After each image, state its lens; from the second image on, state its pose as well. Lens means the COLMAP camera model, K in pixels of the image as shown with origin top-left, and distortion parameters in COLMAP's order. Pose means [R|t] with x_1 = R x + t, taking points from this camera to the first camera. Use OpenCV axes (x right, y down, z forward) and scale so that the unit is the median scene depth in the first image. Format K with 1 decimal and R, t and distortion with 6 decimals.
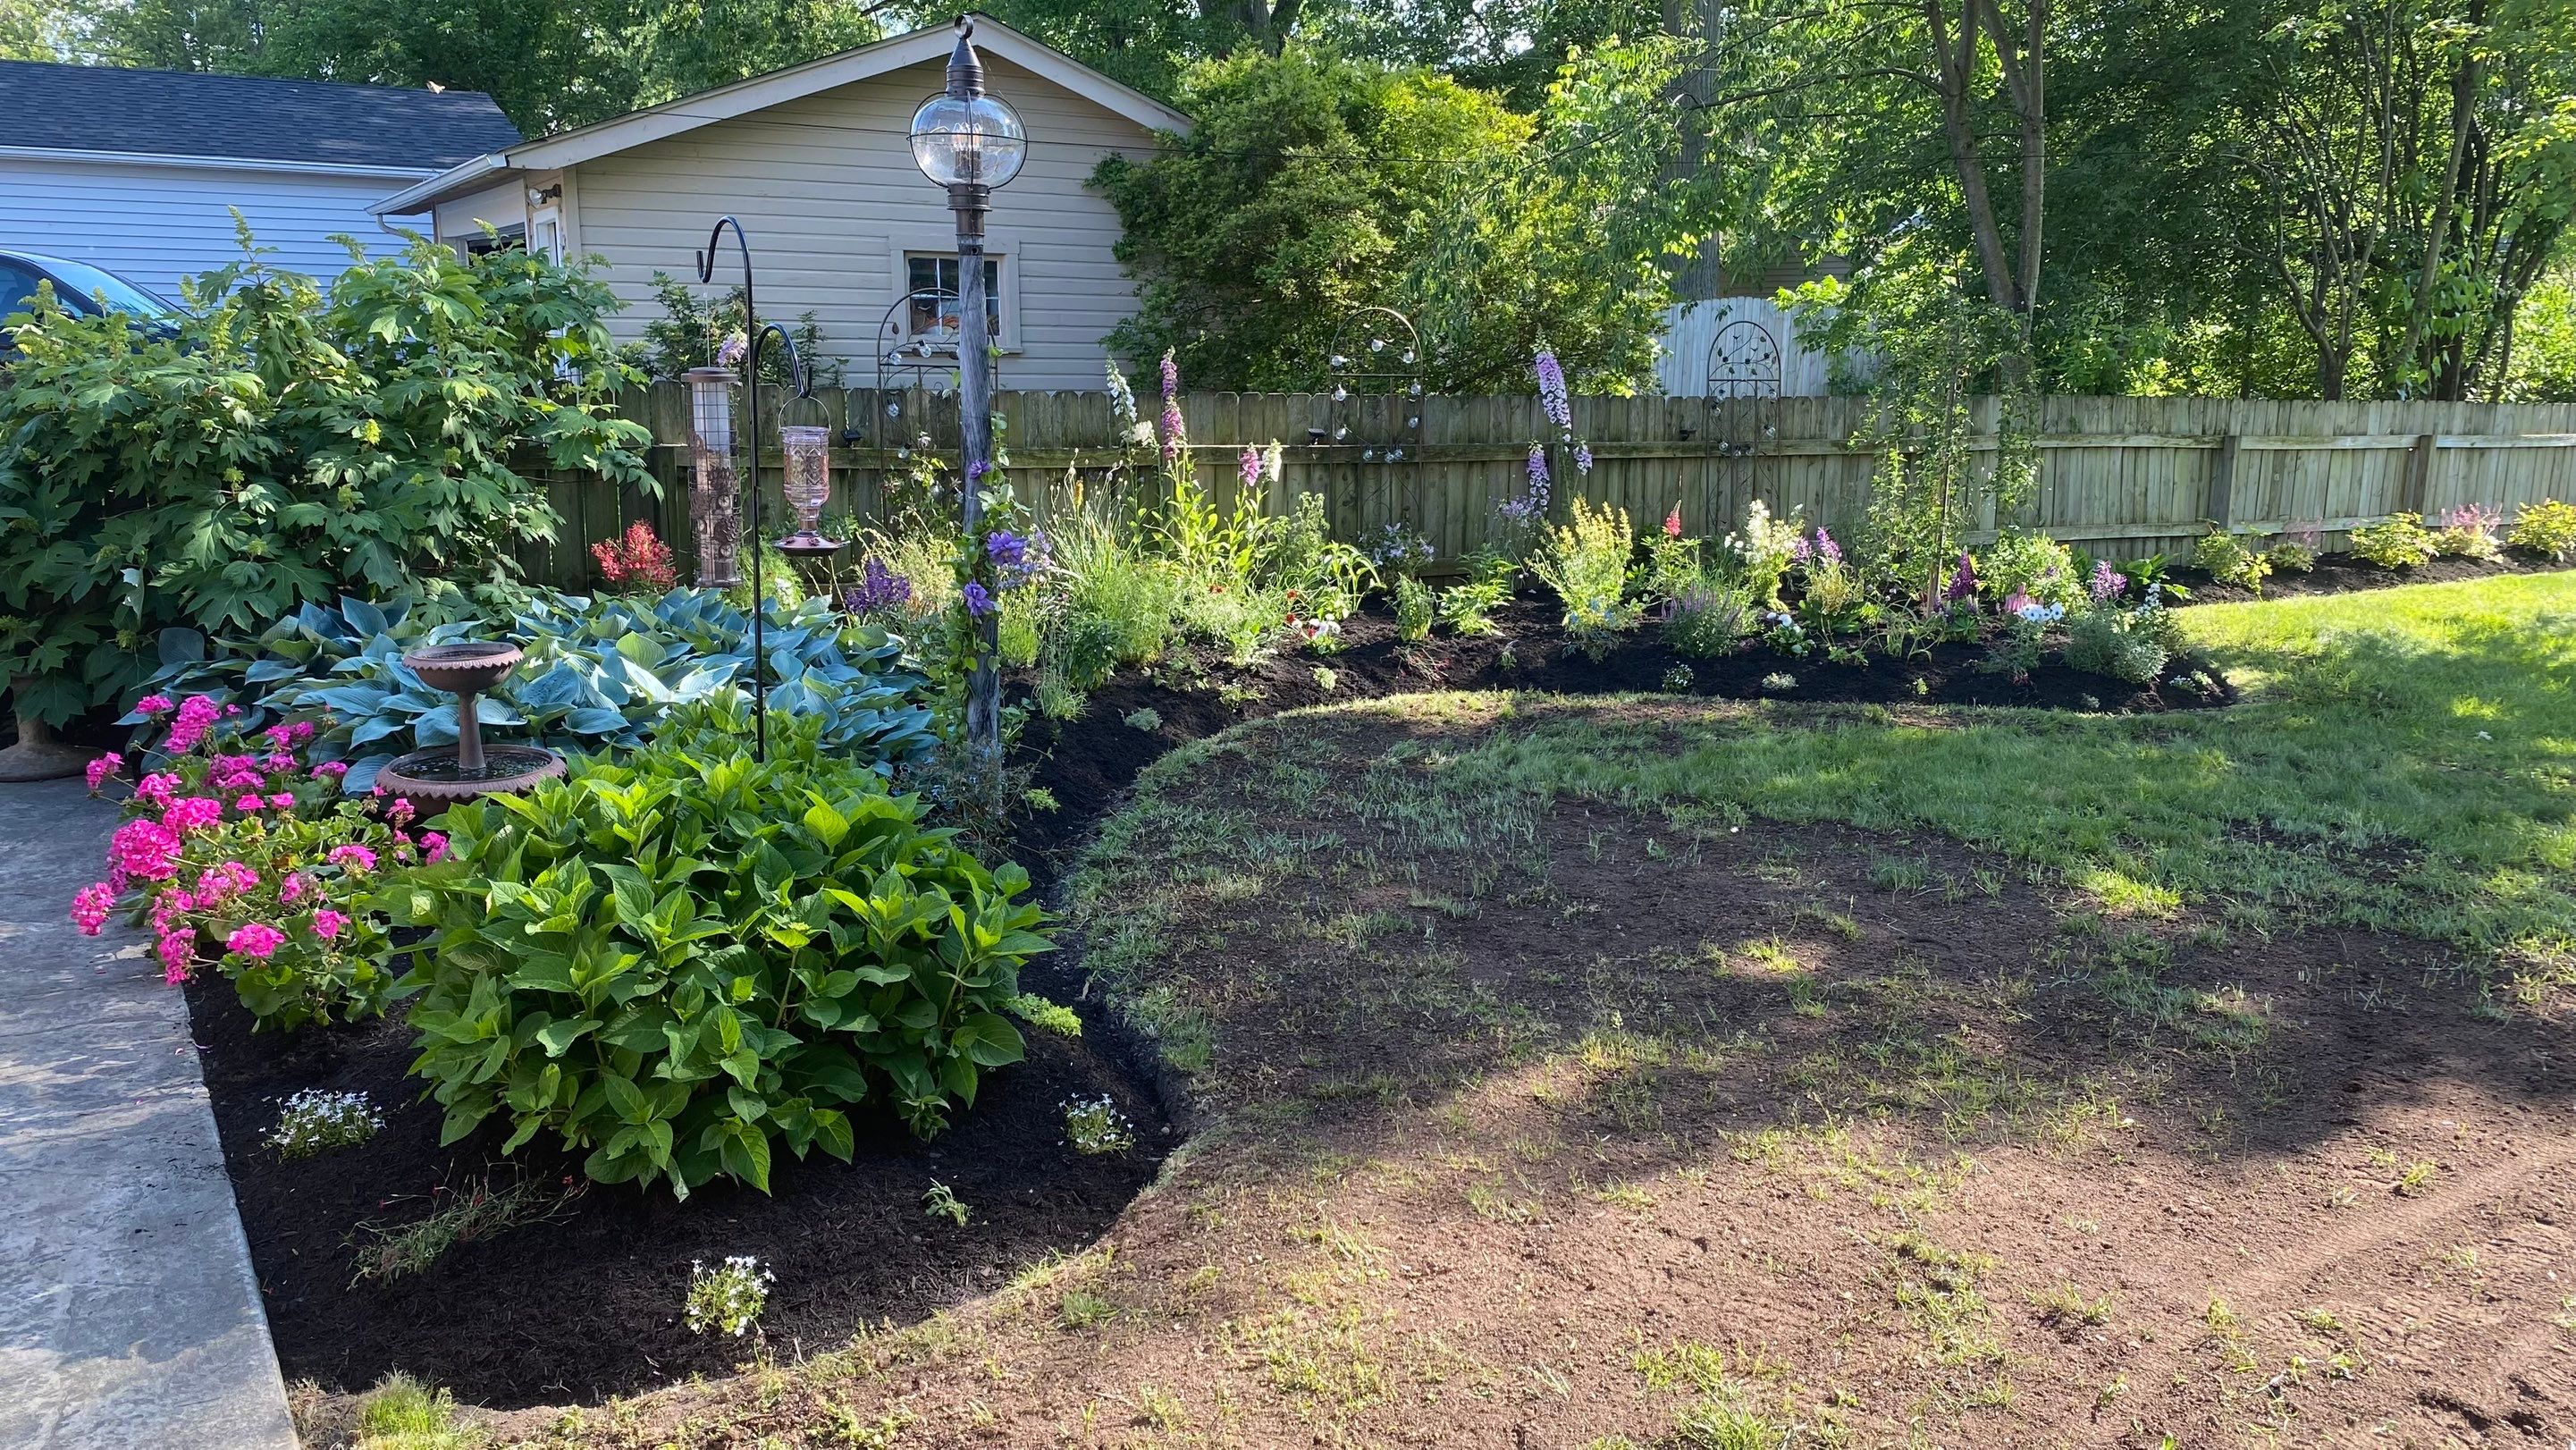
lens RADIAL K [[1937.0, 0, 1318.0], [0, 1937.0, 773.7], [0, 0, 1]] dist [0.095121, -0.143456]
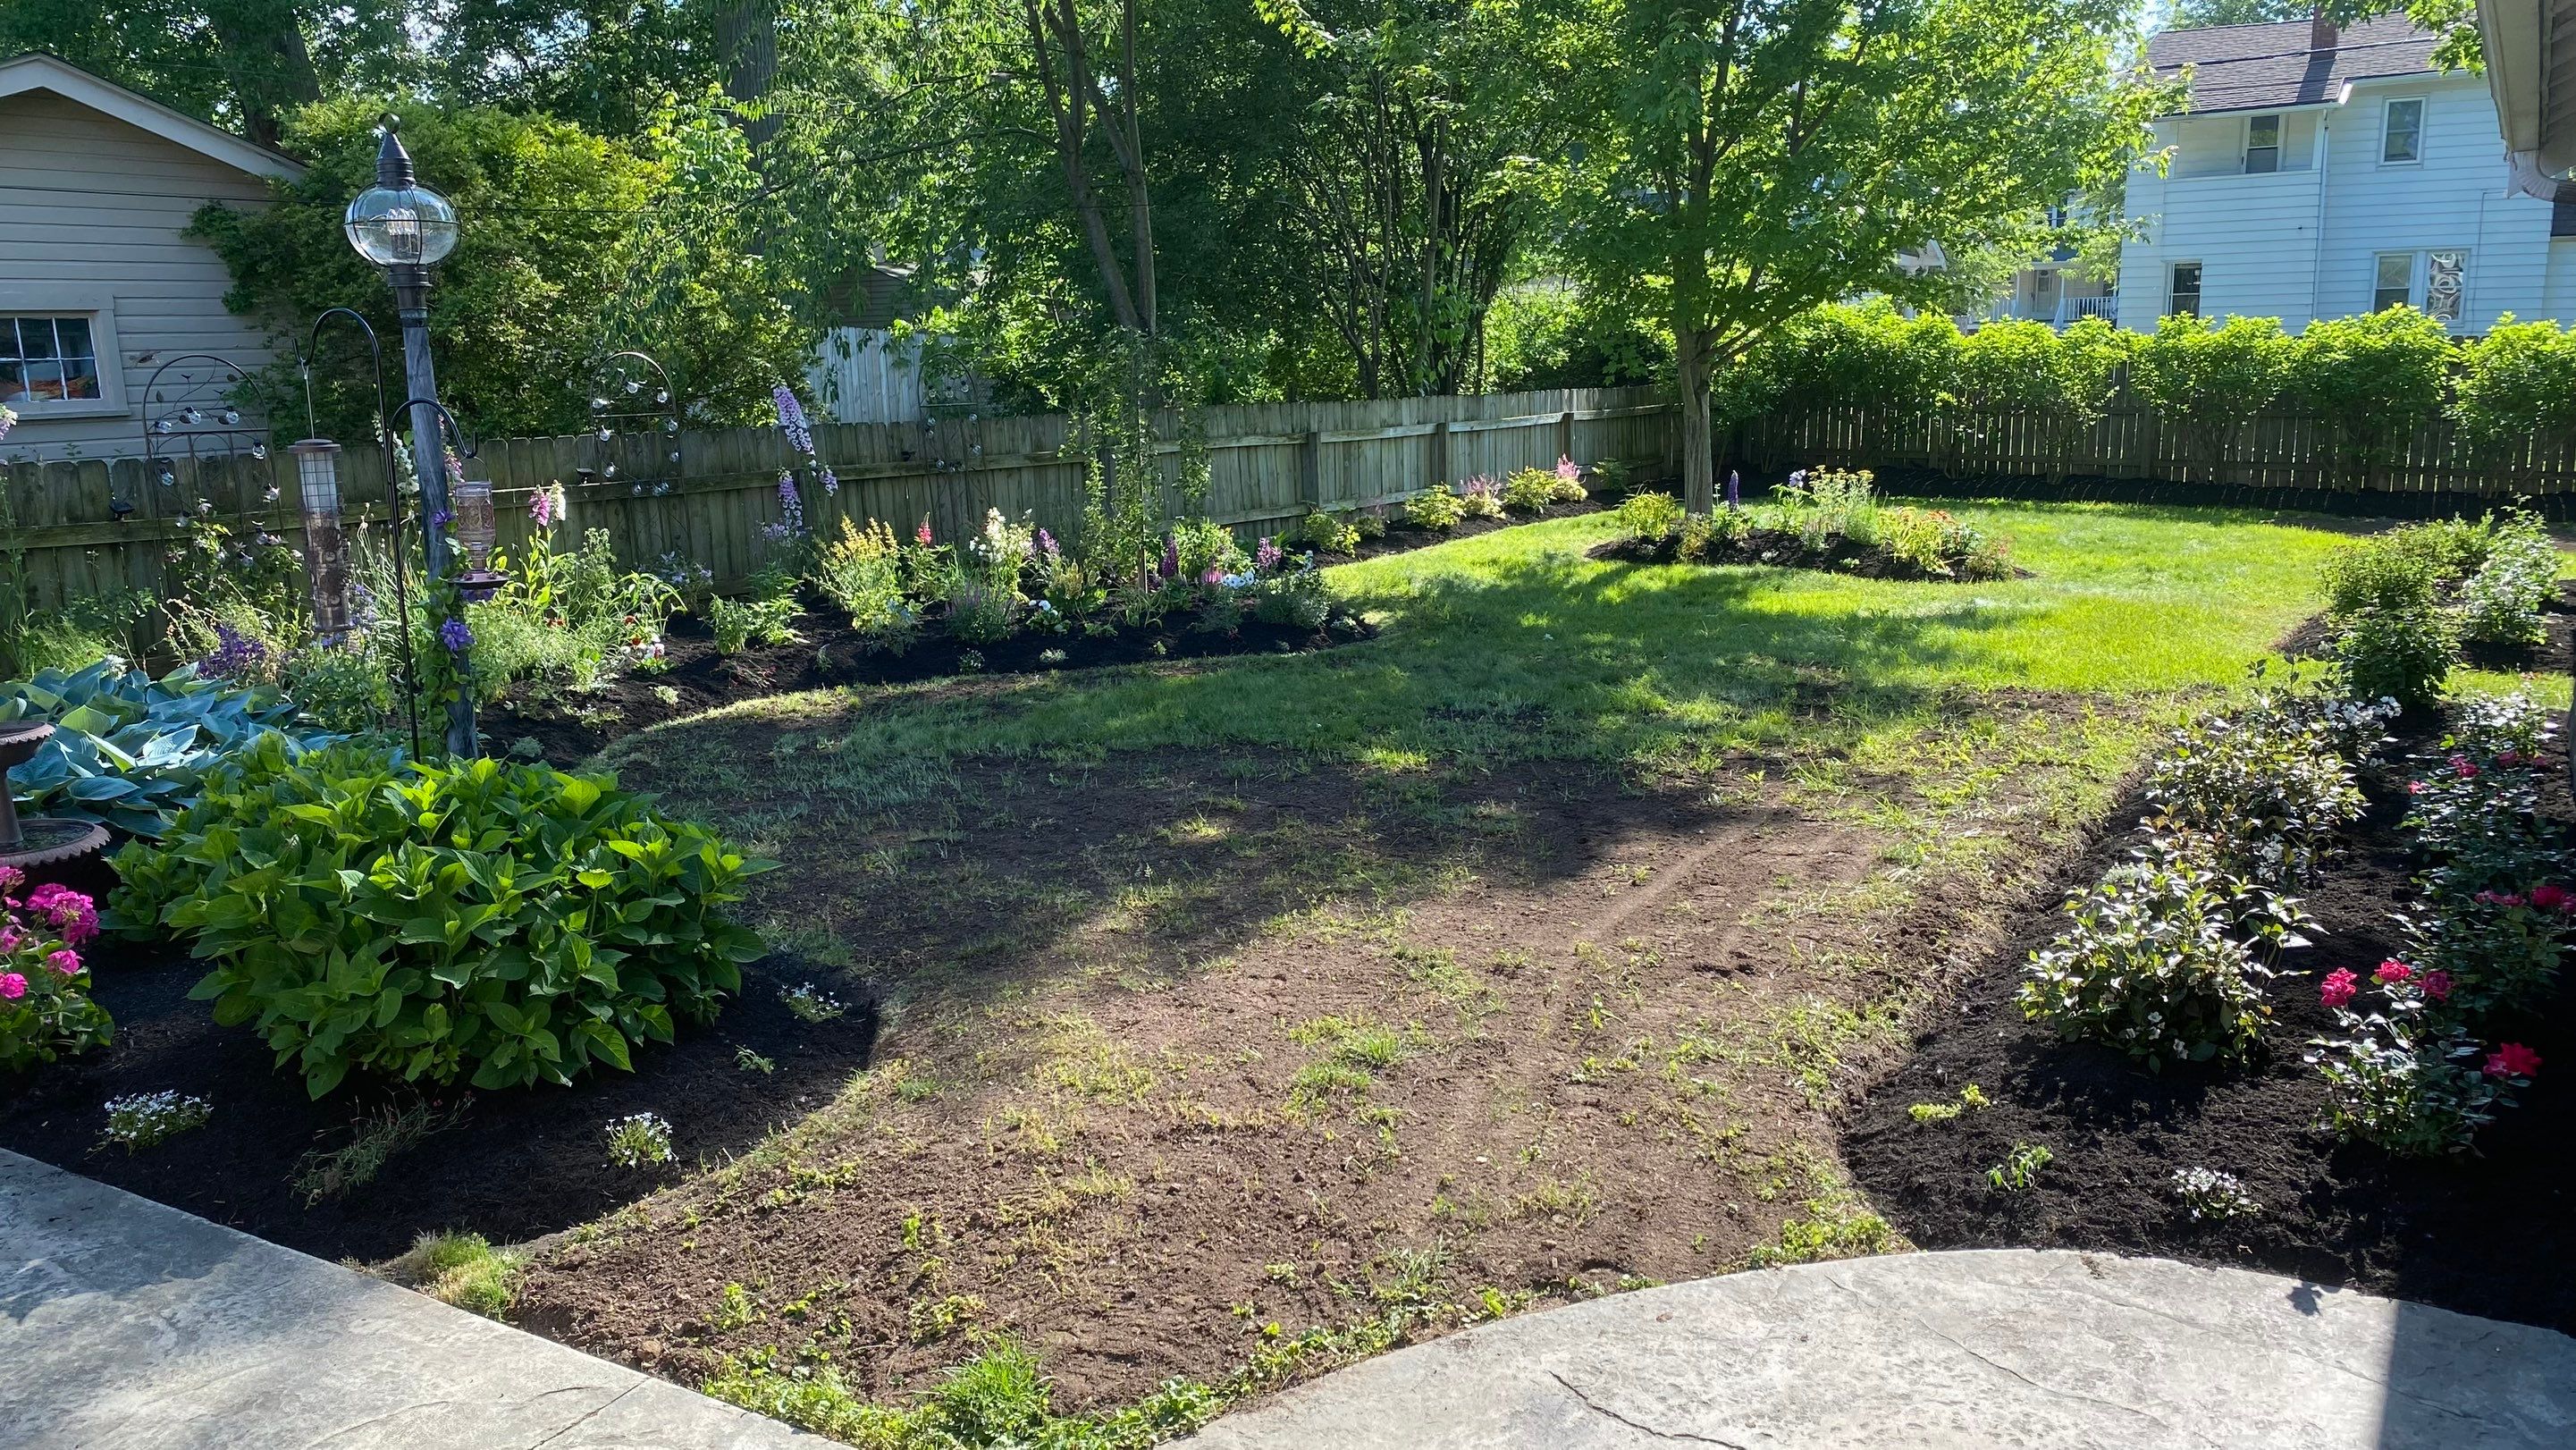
lens RADIAL K [[1937.0, 0, 1318.0], [0, 1937.0, 773.7], [0, 0, 1]] dist [0.095121, -0.143456]
pose [[0.886105, -0.138085, 0.442438, -0.149403], [0.143082, 0.989461, 0.022250, 0.020033], [-0.440847, 0.043589, 0.896523, -0.127452]]
